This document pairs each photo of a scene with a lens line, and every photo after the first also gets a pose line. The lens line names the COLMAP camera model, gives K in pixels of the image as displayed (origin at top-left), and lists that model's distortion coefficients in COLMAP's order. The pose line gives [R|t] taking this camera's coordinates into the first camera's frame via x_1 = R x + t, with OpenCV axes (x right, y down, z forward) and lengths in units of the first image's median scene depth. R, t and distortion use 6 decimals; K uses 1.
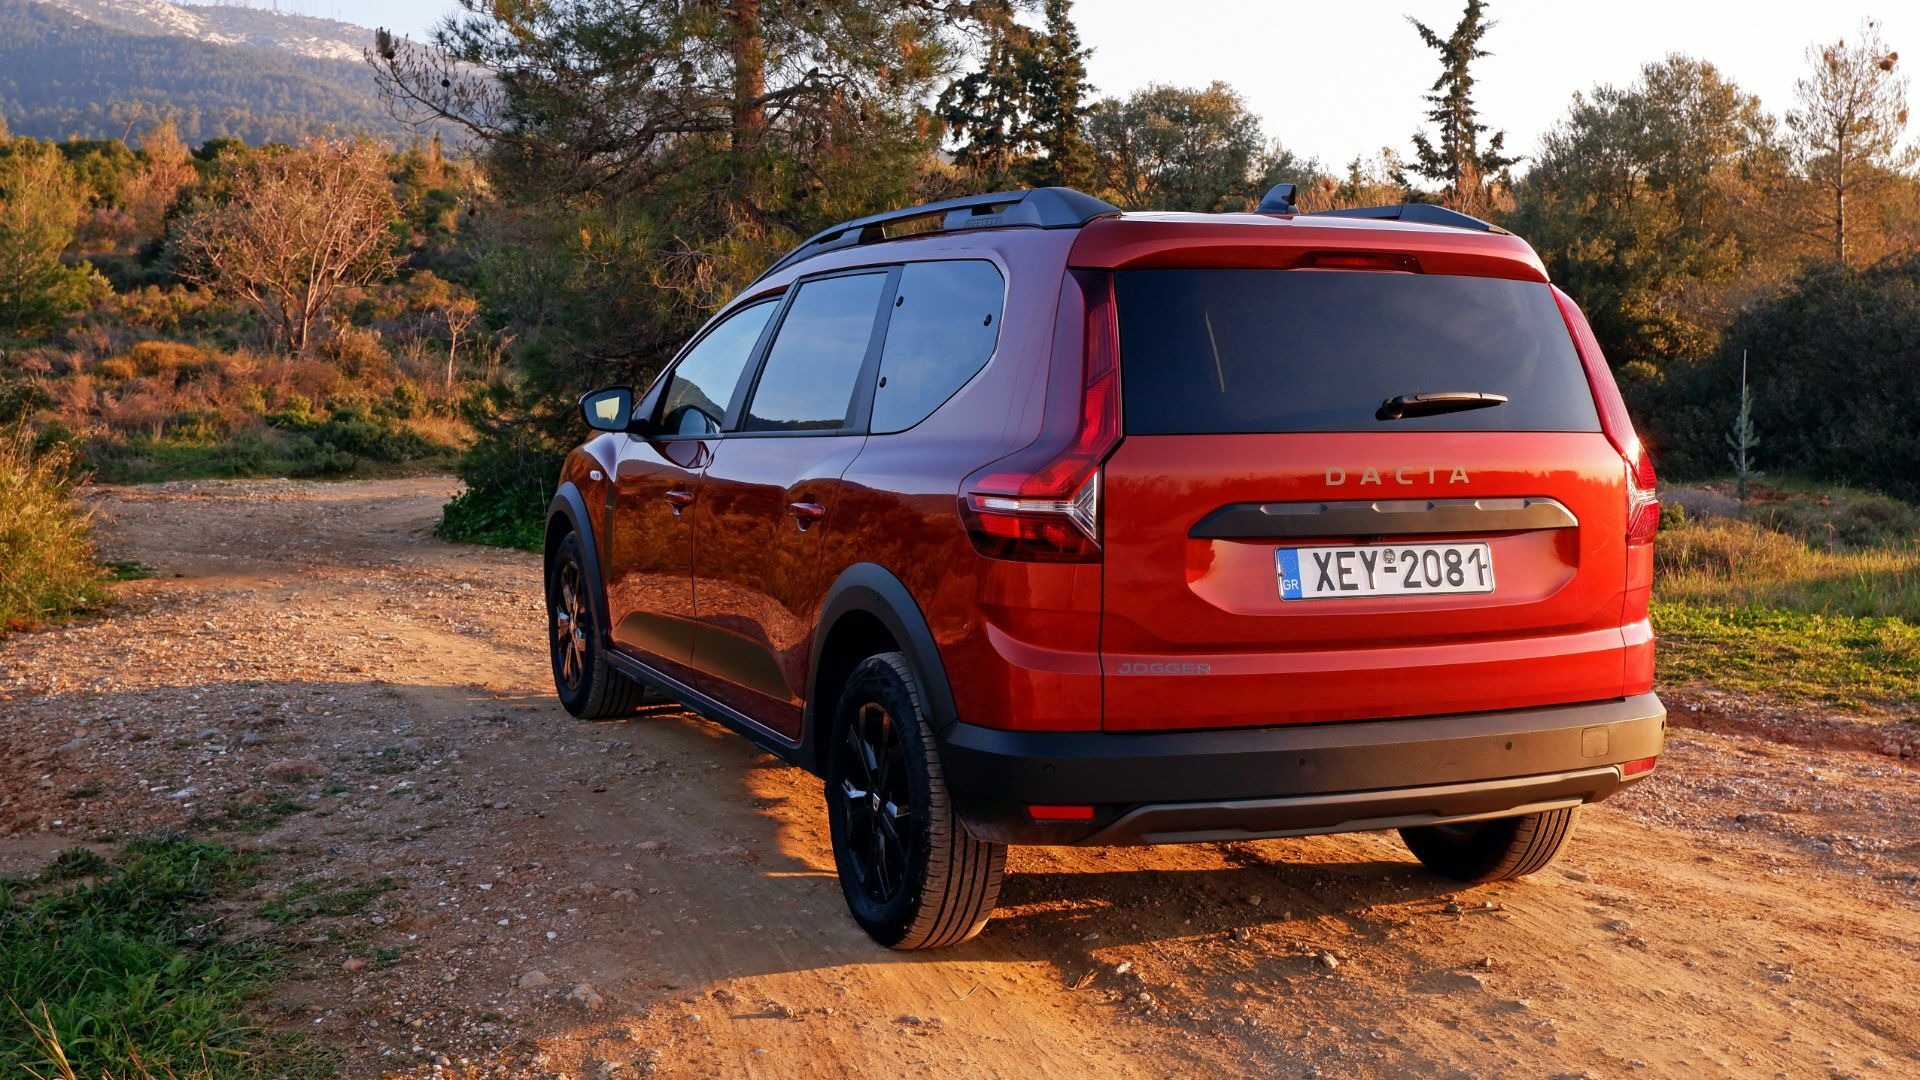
lens RADIAL K [[2219.0, 0, 1046.4], [0, 2219.0, 427.6], [0, 0, 1]] dist [-0.012722, 0.020179]
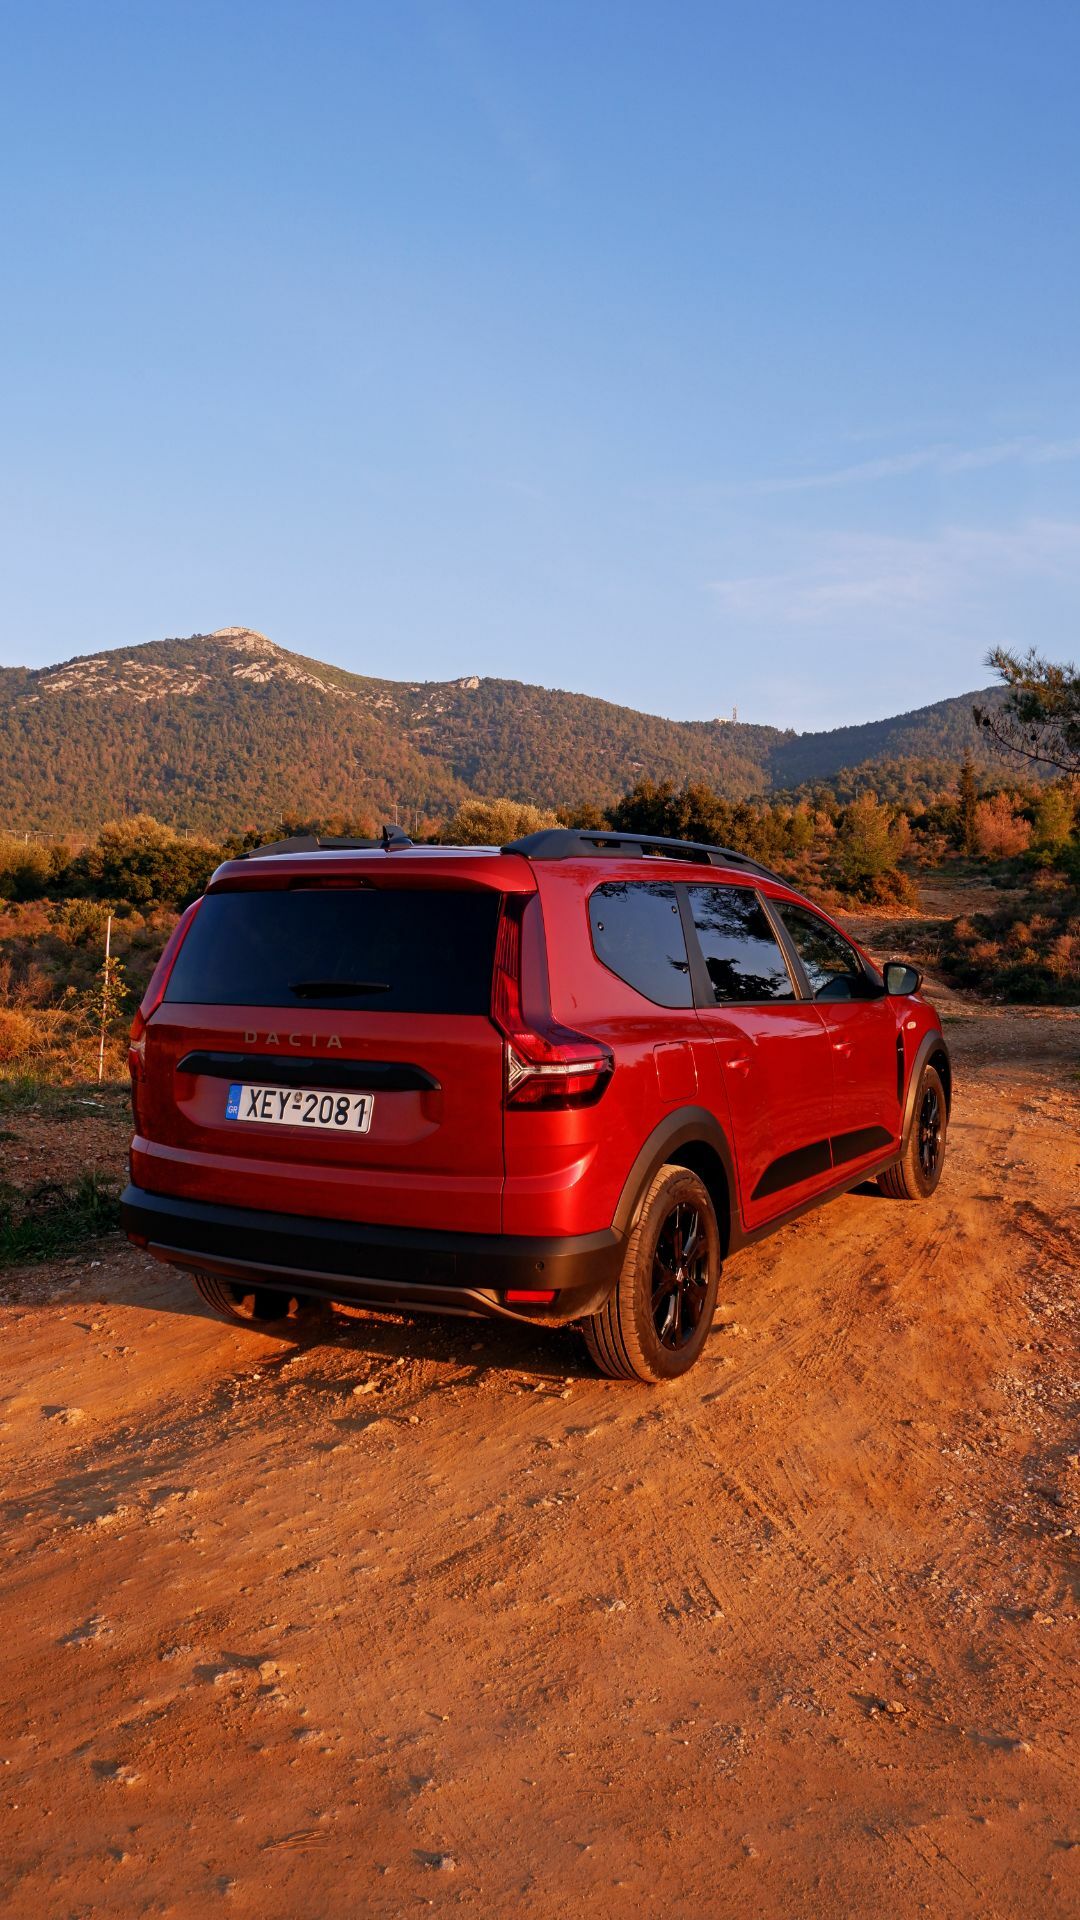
lens RADIAL K [[1463.9, 0, 544.6], [0, 1463.9, 942.5], [0, 0, 1]] dist [-0.046329, 0.005219]
pose [[0.589343, 0.004929, -0.807868, 0.964011], [-0.014907, 0.999877, -0.004774, -0.035583], [0.807745, 0.014857, 0.589345, 0.578790]]
